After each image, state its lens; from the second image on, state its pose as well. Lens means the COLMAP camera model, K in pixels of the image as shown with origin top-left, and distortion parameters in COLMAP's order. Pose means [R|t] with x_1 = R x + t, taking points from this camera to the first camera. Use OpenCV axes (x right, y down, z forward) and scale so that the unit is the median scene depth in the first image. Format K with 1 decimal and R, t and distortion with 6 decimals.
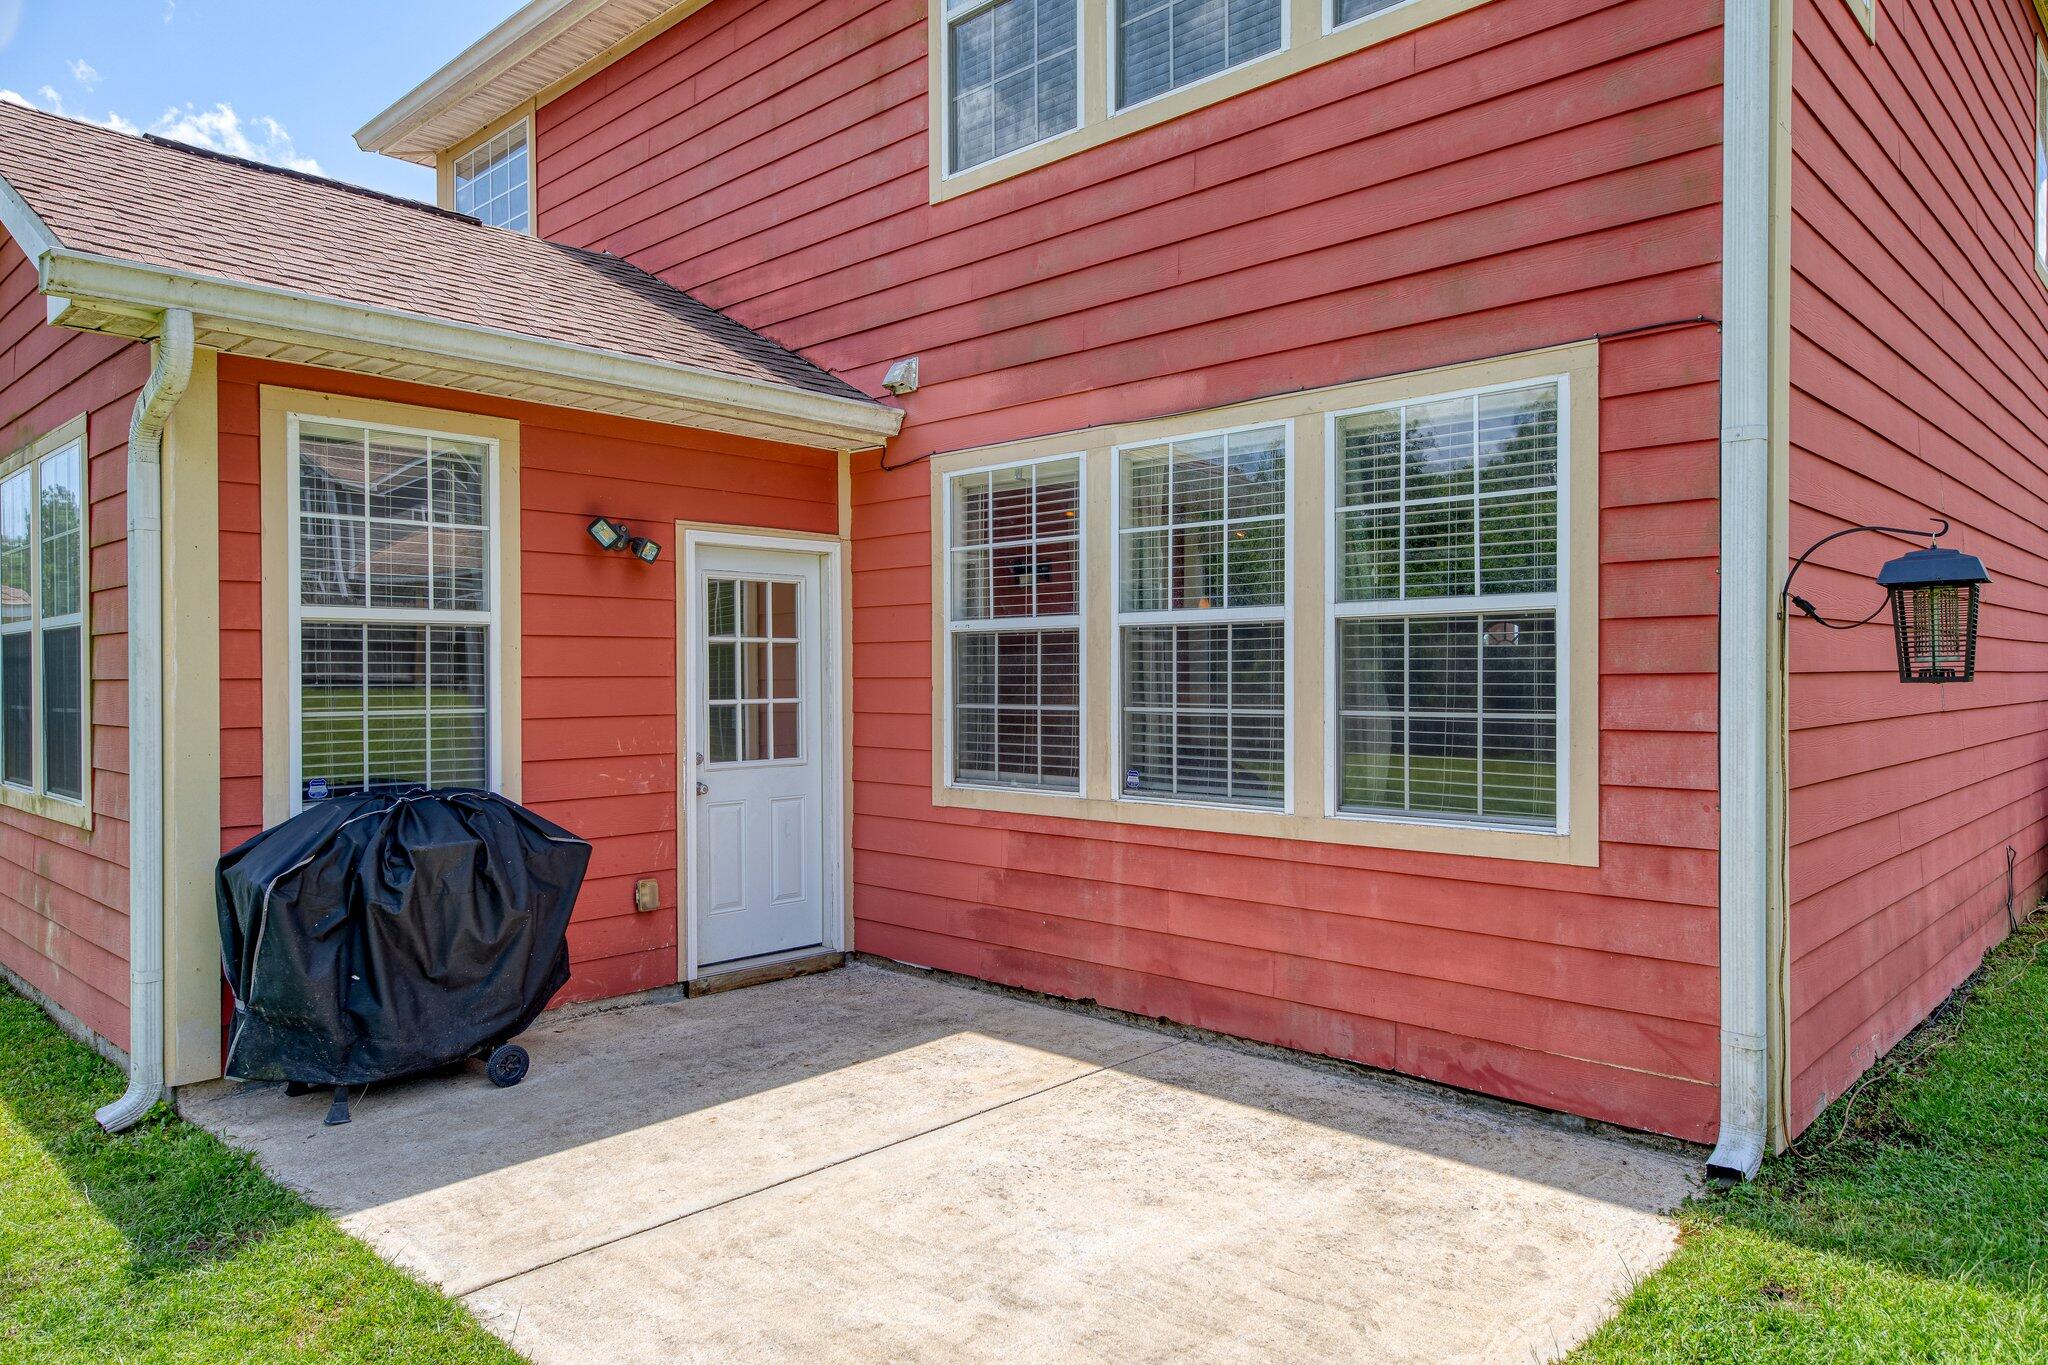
lens RADIAL K [[1318.0, 0, 1023.4], [0, 1318.0, 688.2], [0, 0, 1]] dist [0.015116, -0.002567]
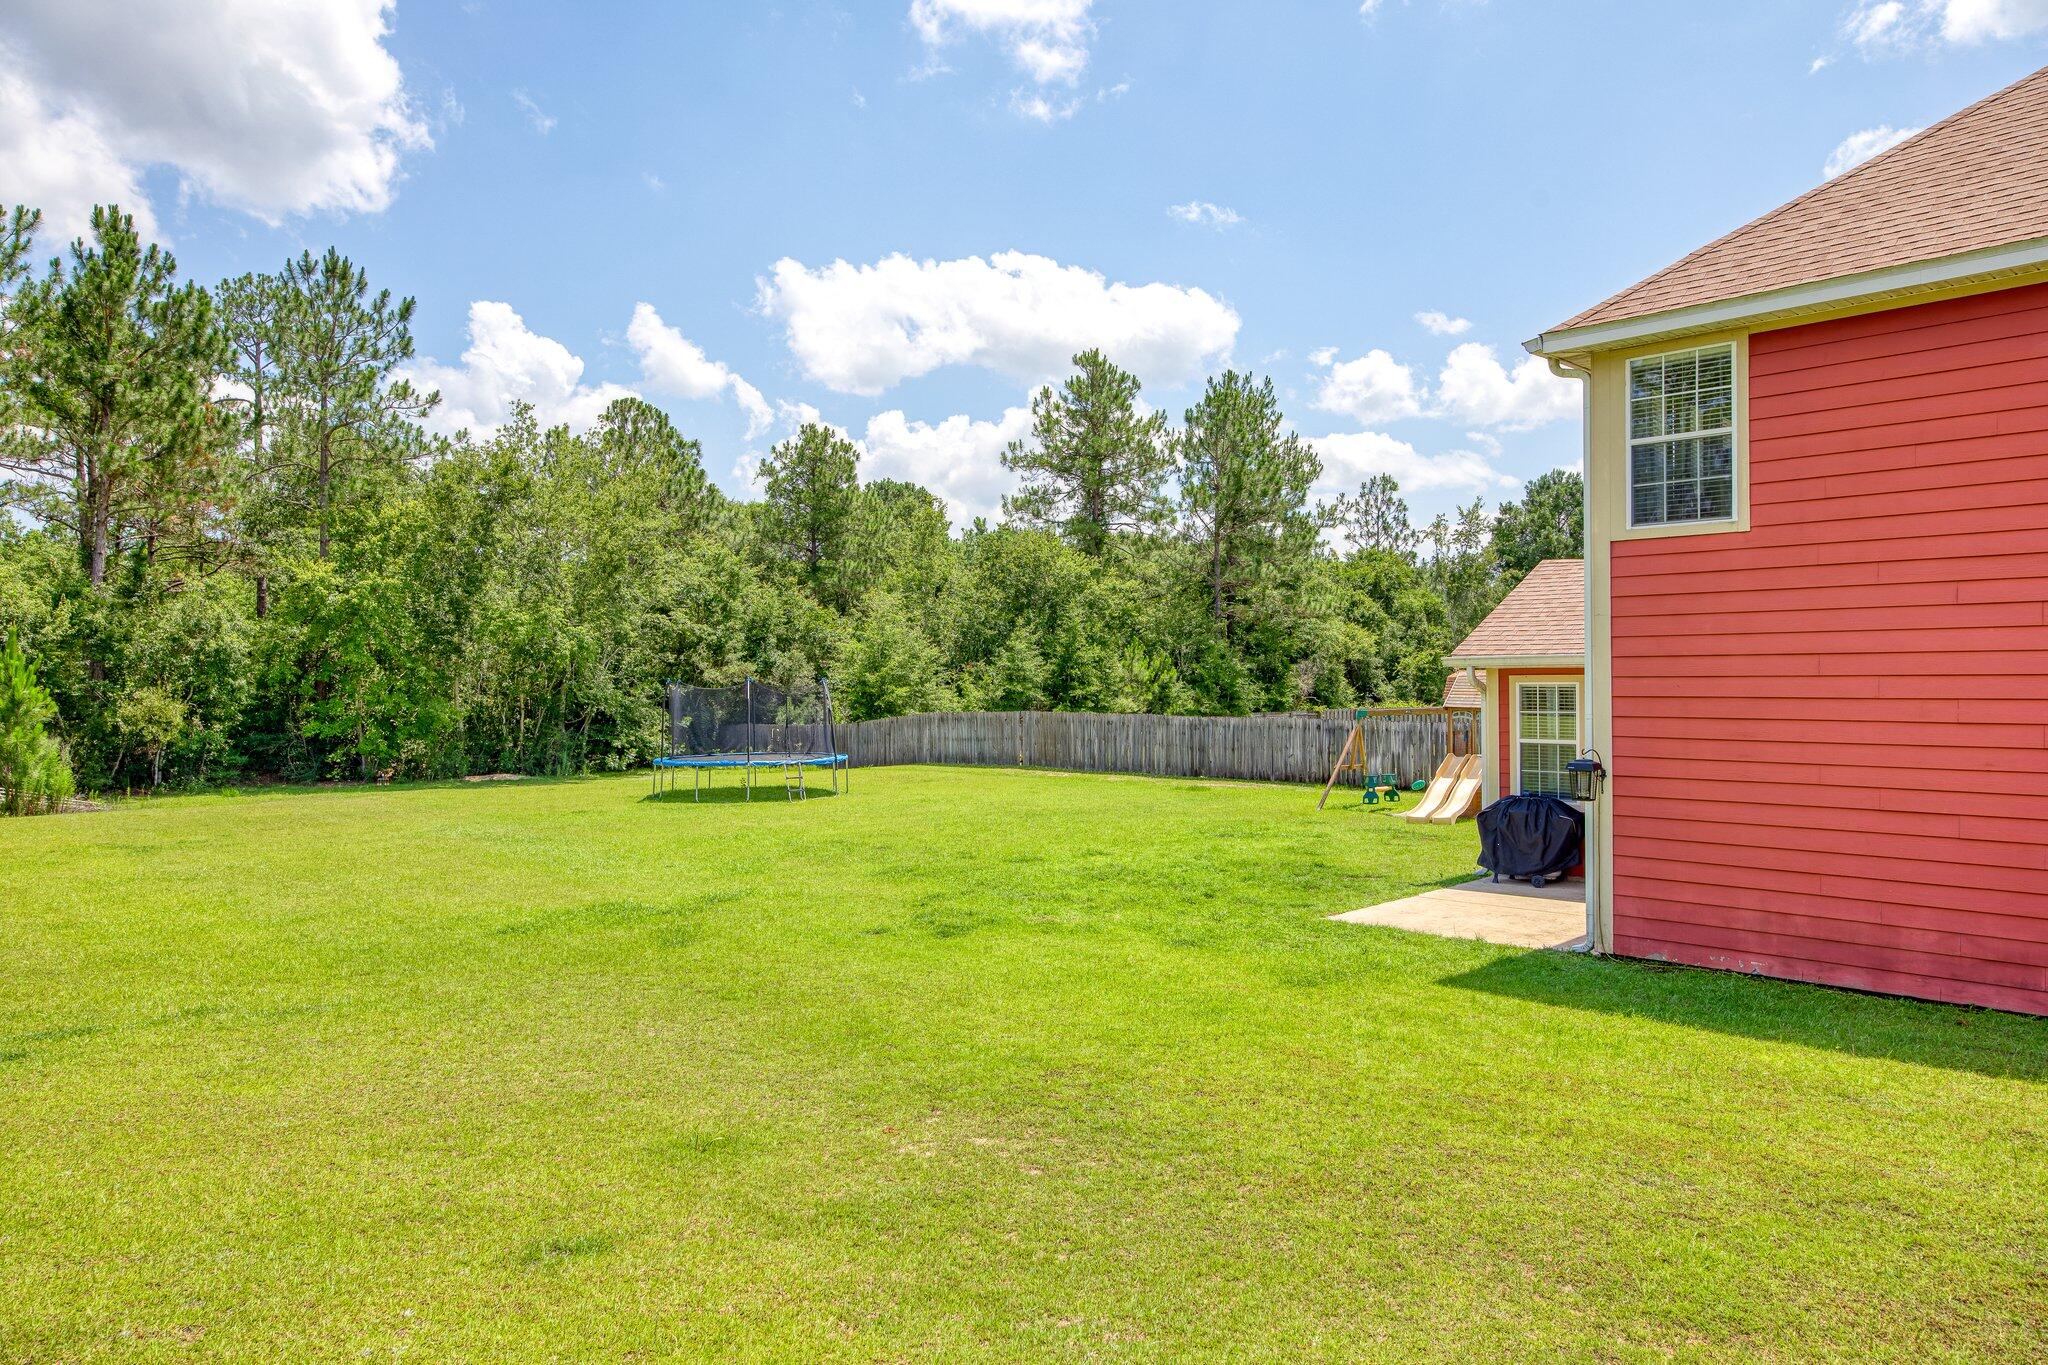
lens RADIAL K [[1318.0, 0, 1019.1], [0, 1318.0, 679.0], [0, 0, 1]] dist [0.015116, -0.002567]
pose [[-0.026234, -0.000912, -0.999655, 2.724433], [0.005007, 0.999987, -0.001044, -0.206153], [0.999643, -0.005033, -0.026229, -0.180682]]
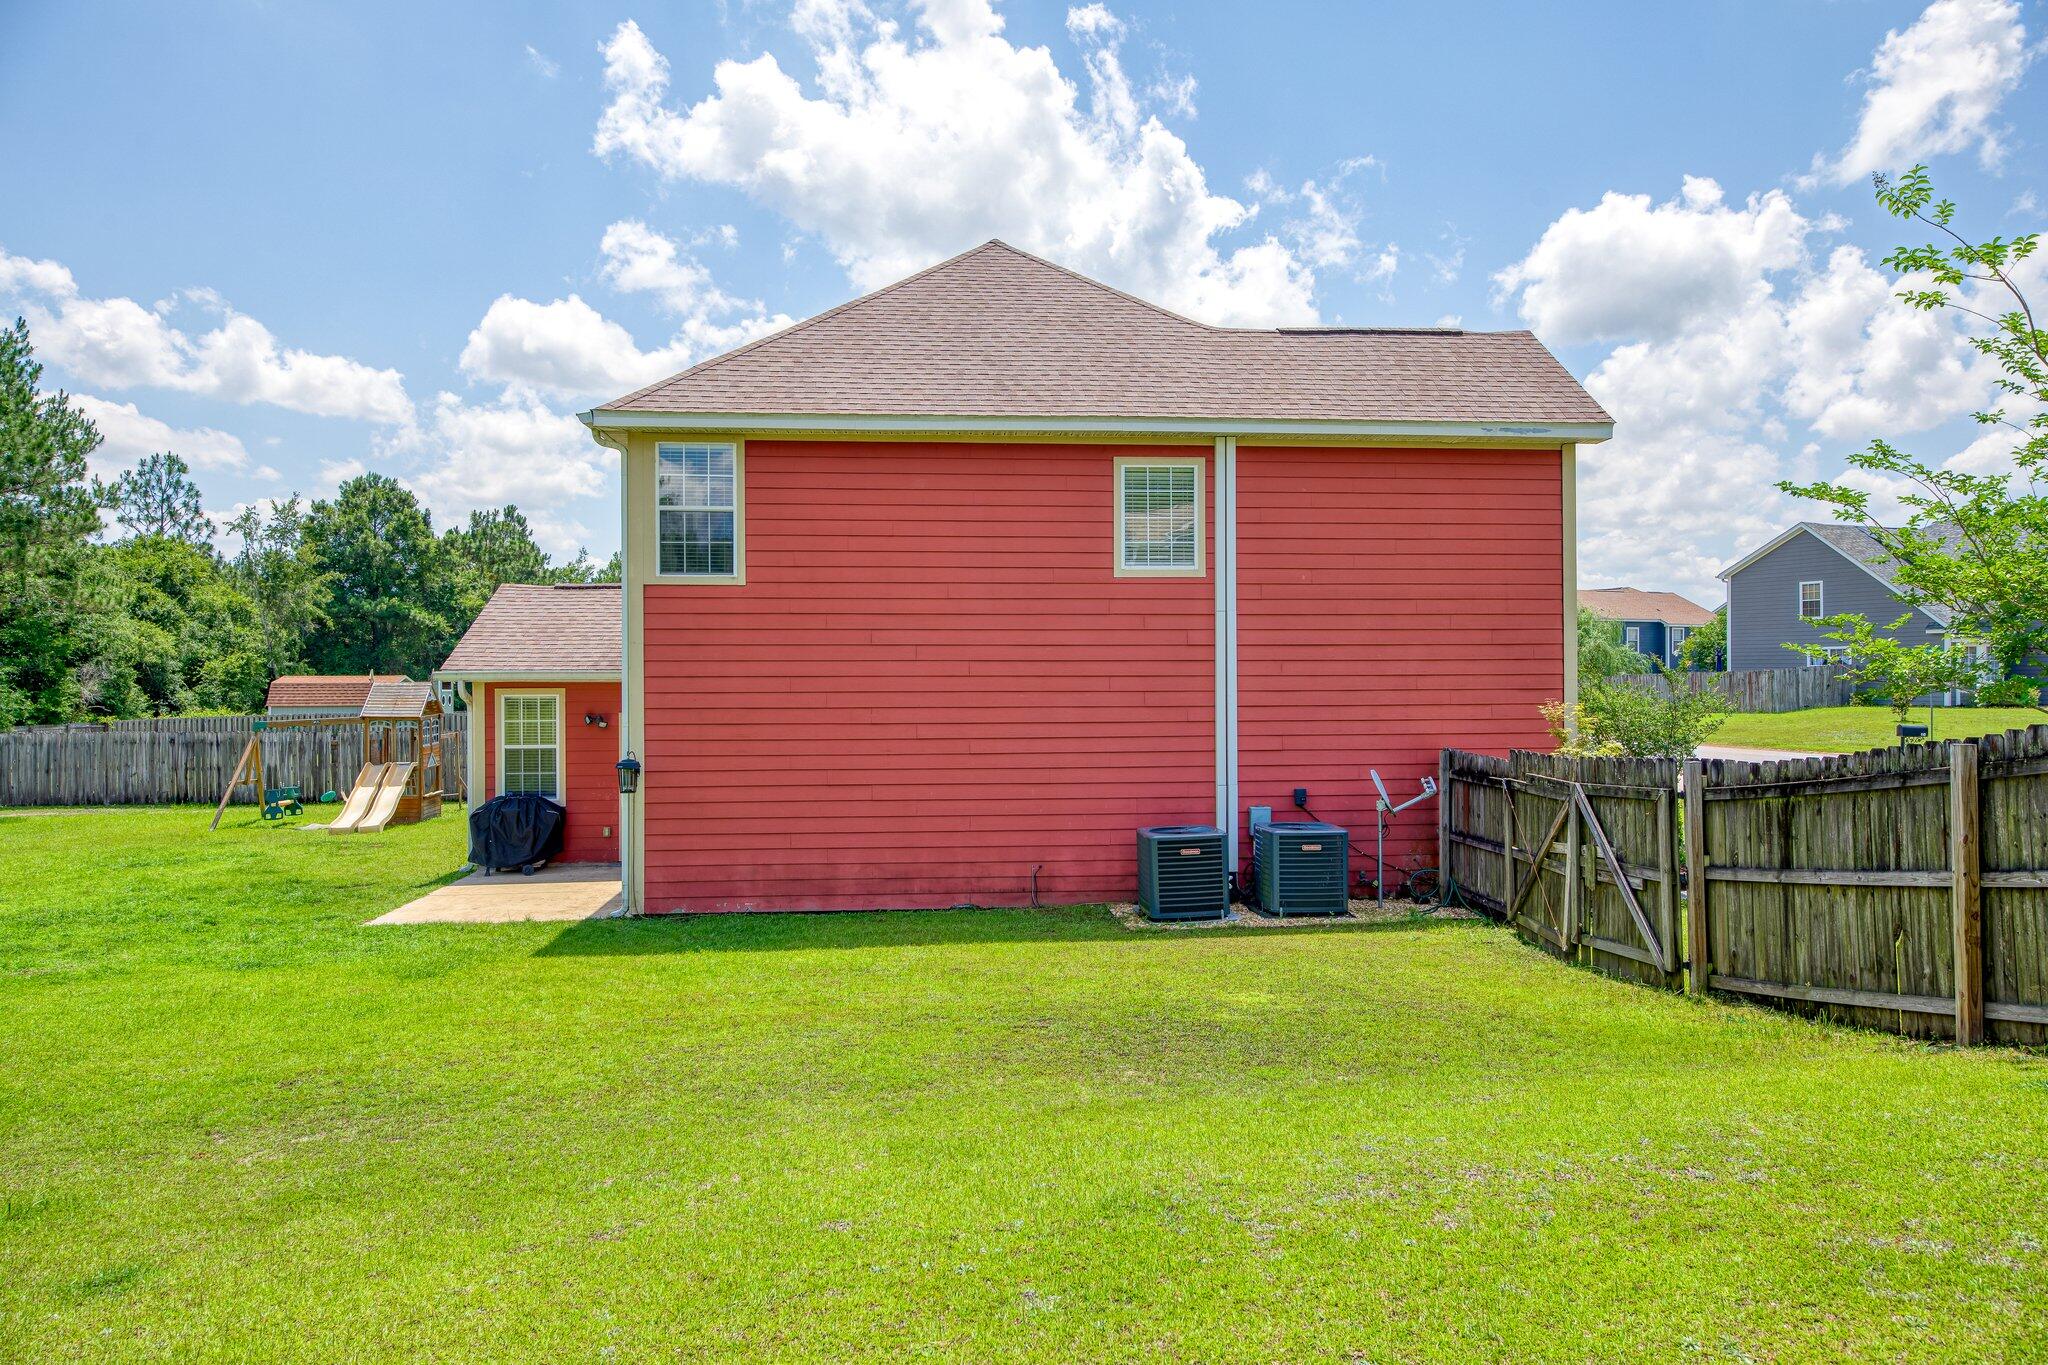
lens RADIAL K [[1318.0, 0, 1027.6], [0, 1318.0, 673.1], [0, 0, 1]] dist [0.015116, -0.002567]
pose [[0.751552, -0.004989, -0.659655, 2.921934], [0.003295, 0.999987, -0.003809, -0.235732], [0.659665, 0.000689, 0.751559, -0.811280]]
